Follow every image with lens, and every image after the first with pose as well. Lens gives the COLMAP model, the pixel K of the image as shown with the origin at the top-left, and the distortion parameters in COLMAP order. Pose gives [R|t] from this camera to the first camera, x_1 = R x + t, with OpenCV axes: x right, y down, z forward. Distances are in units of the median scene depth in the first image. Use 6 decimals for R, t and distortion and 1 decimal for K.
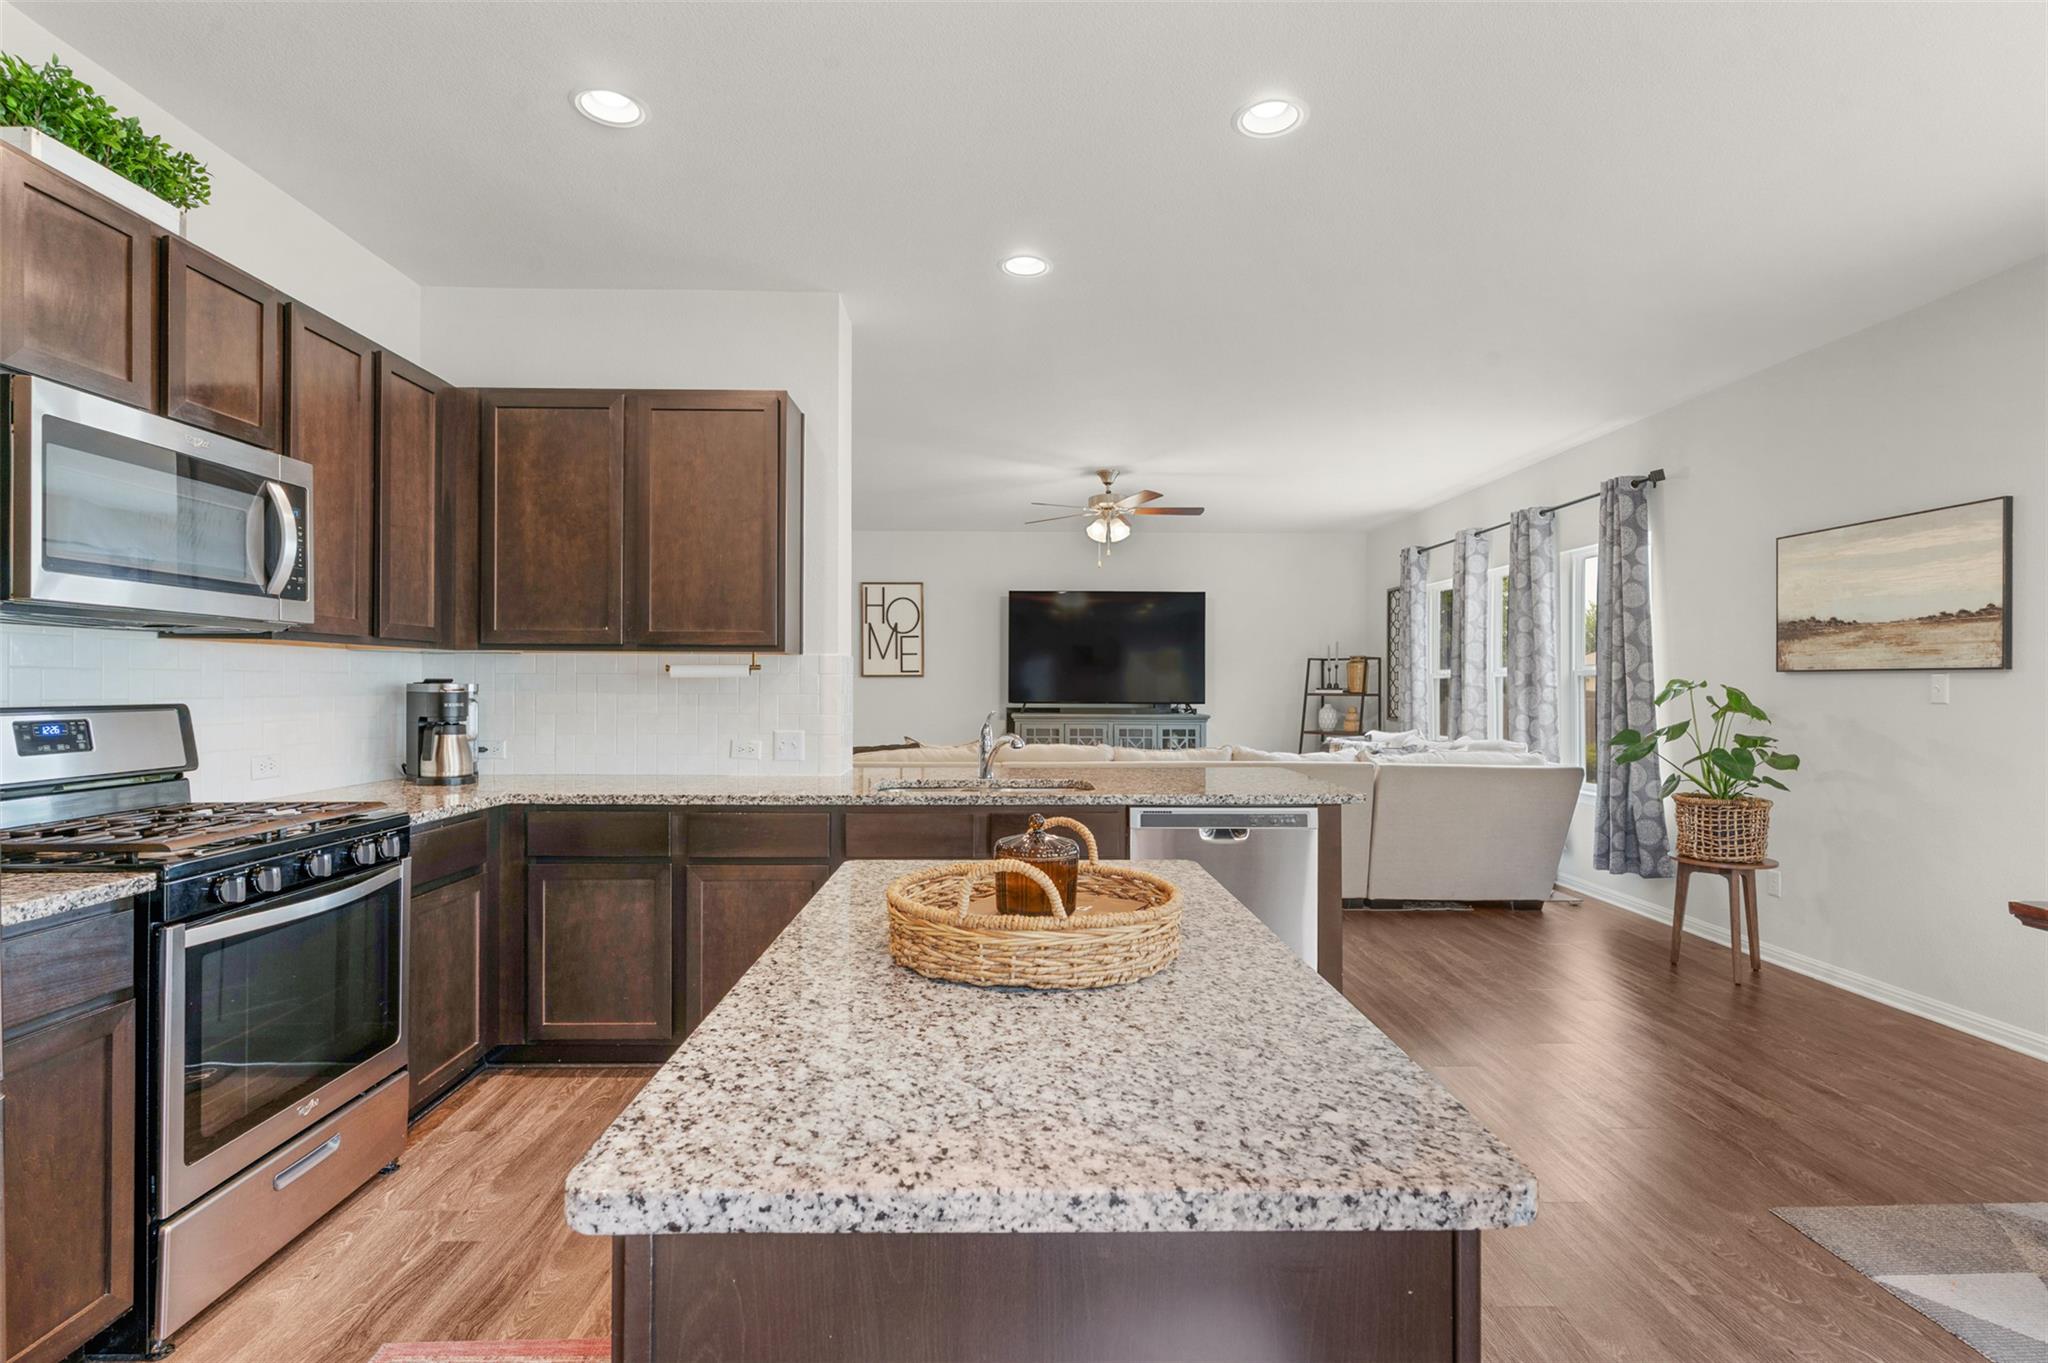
lens RADIAL K [[993.9, 0, 1012.4], [0, 993.9, 679.3], [0, 0, 1]] dist [0.002347, -0.000912]
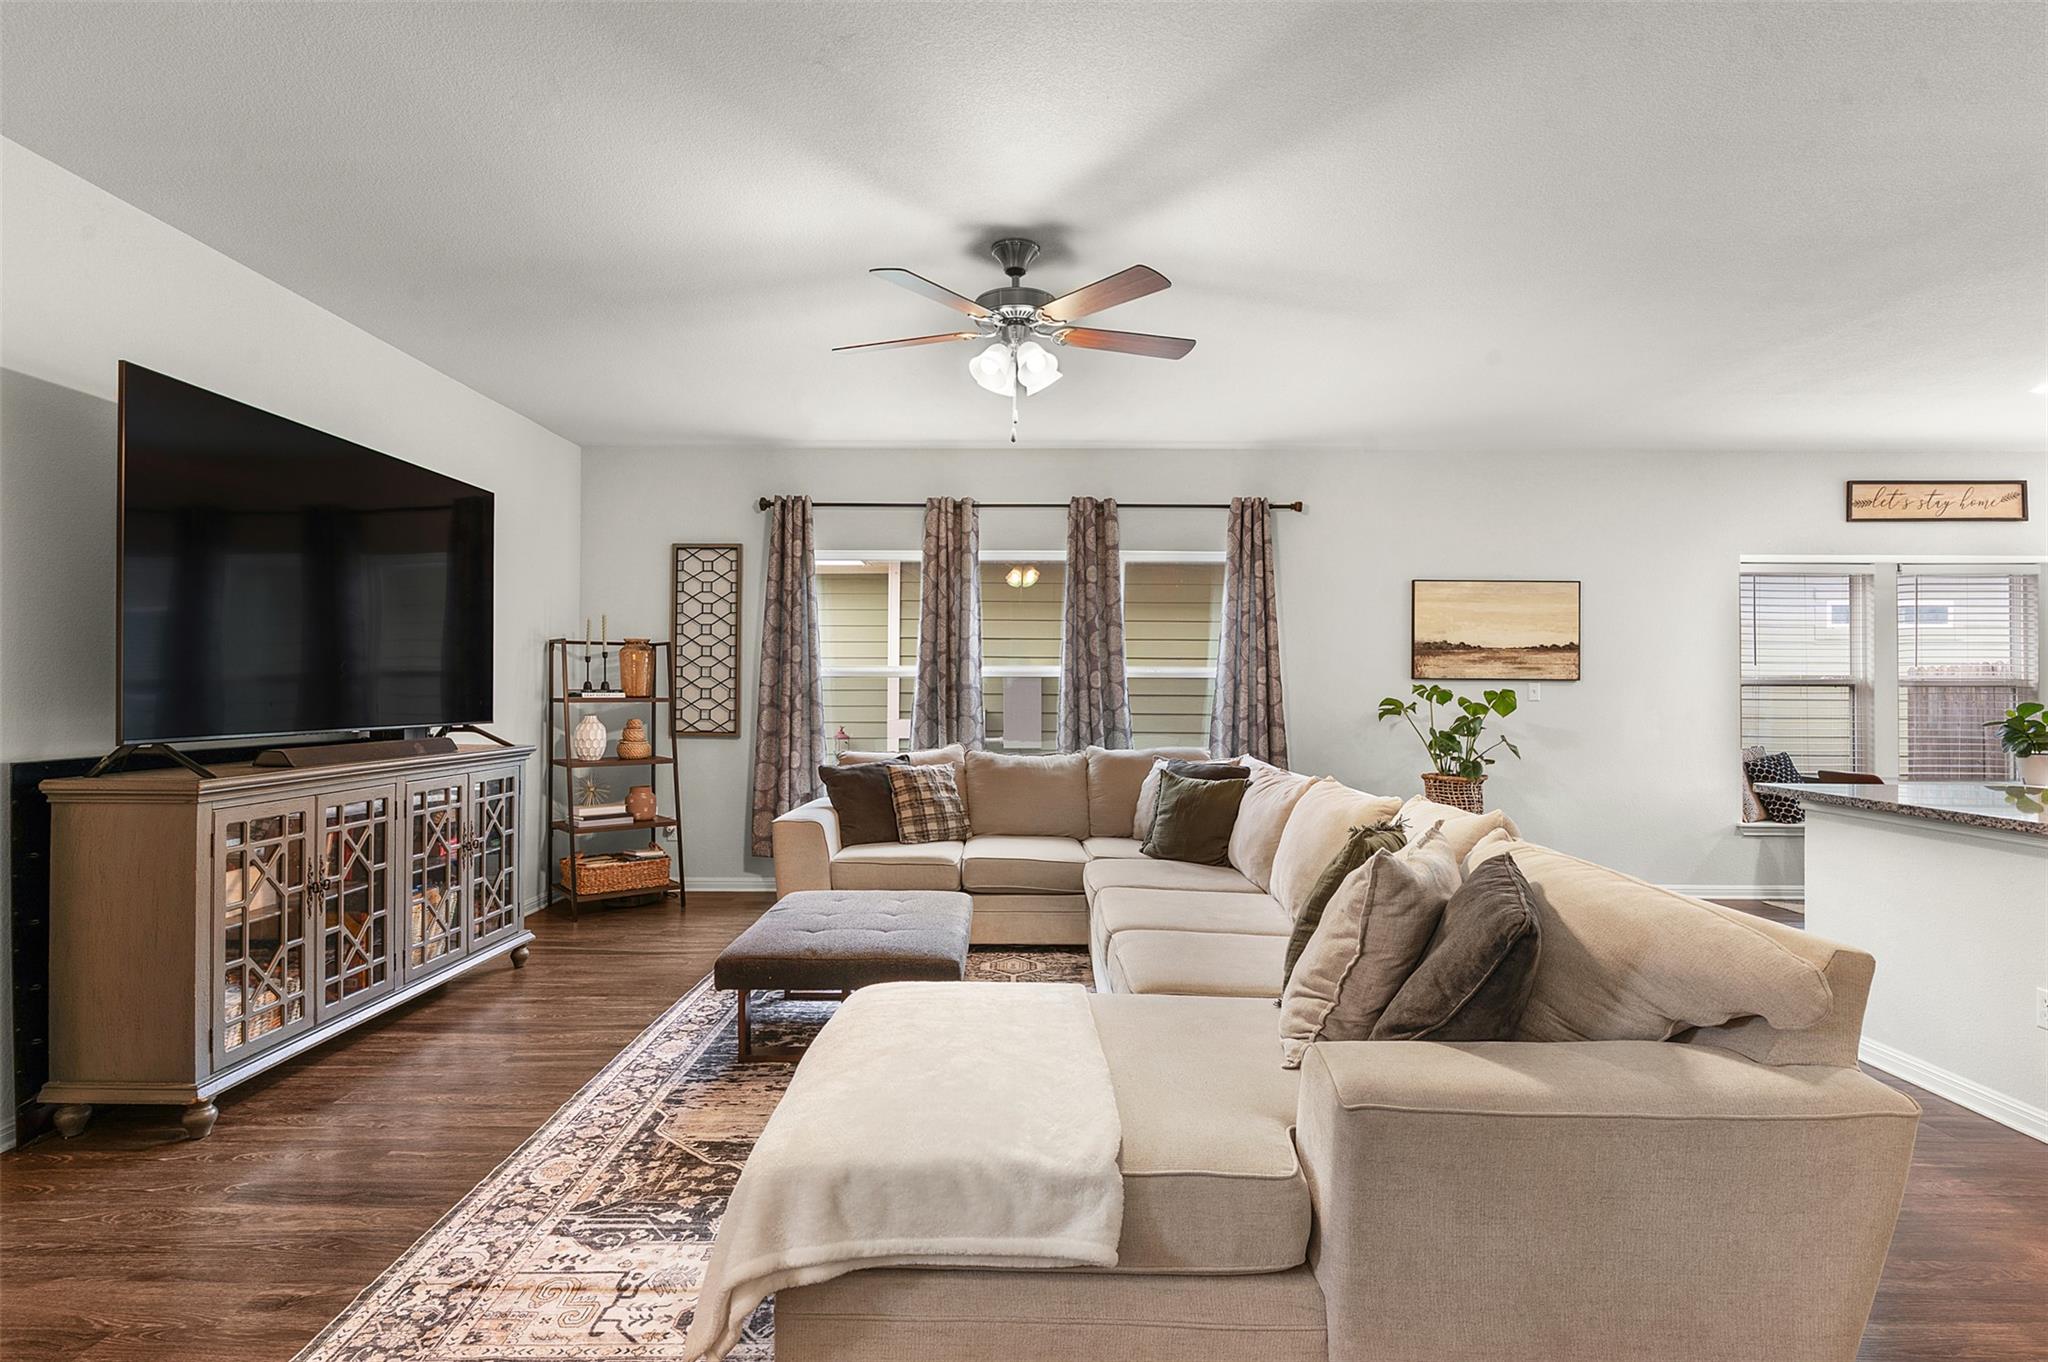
lens RADIAL K [[993.9, 0, 1011.4], [0, 993.9, 684.5], [0, 0, 1]] dist [0.002347, -0.000912]
pose [[0.025189, 0.000838, 0.999682, -0.621583], [-0.011013, 0.999939, -0.000560, 0.006854], [-0.999622, -0.010995, 0.025197, 1.578141]]
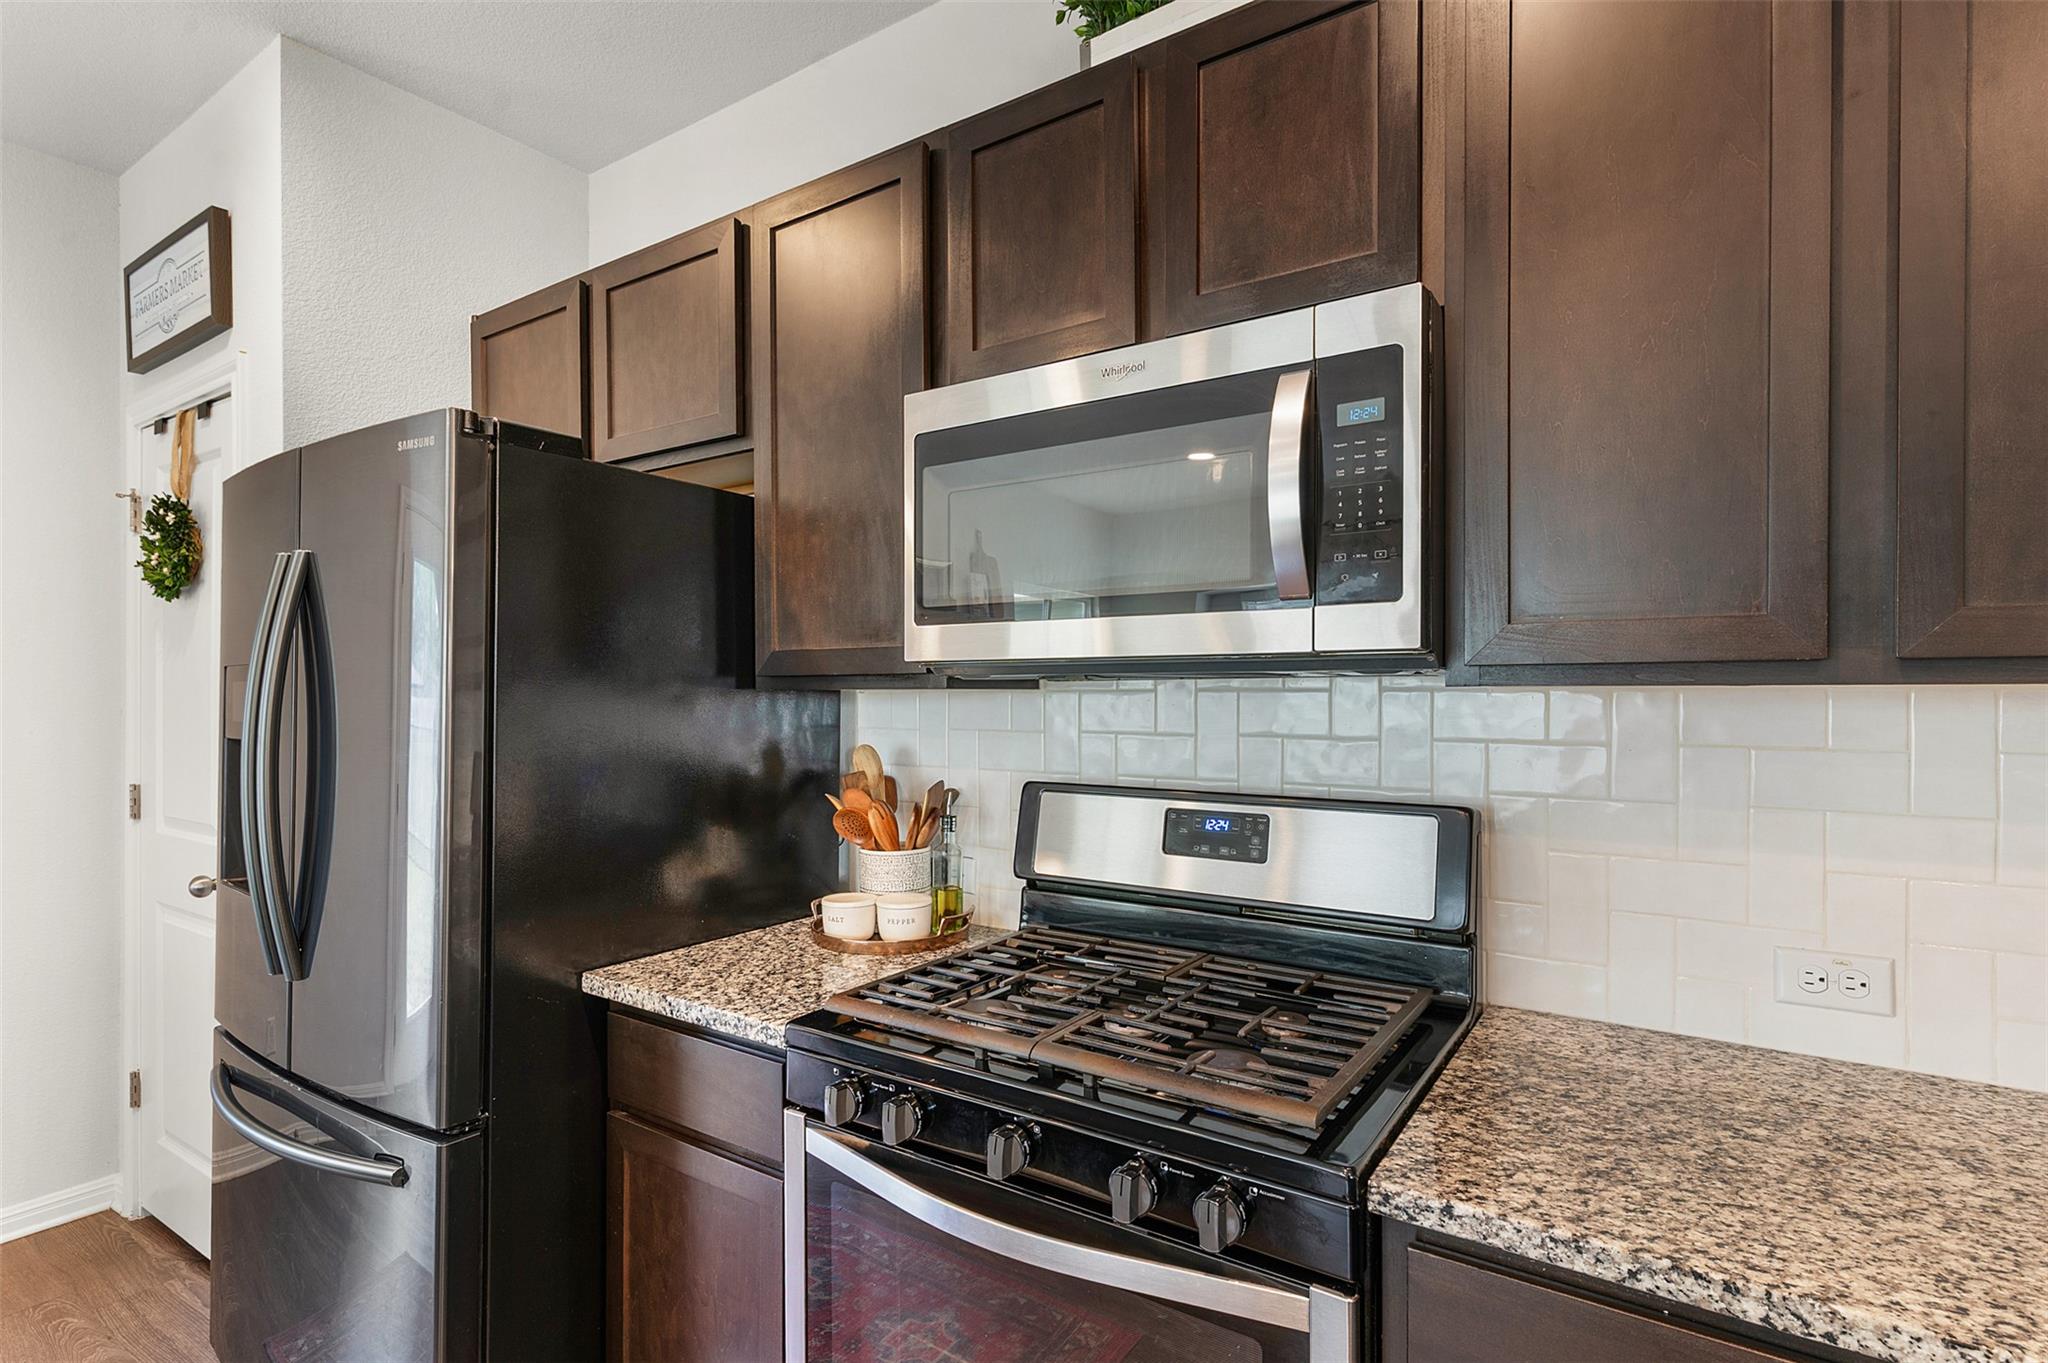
lens RADIAL K [[993.9, 0, 1017.4], [0, 993.9, 706.0], [0, 0, 1]] dist [0.002347, -0.000912]
pose [[-0.567772, 0.004873, -0.823171, -0.148285], [0.001750, 0.999987, 0.004713, -0.019834], [0.823184, 0.001235, -0.567774, 0.658503]]
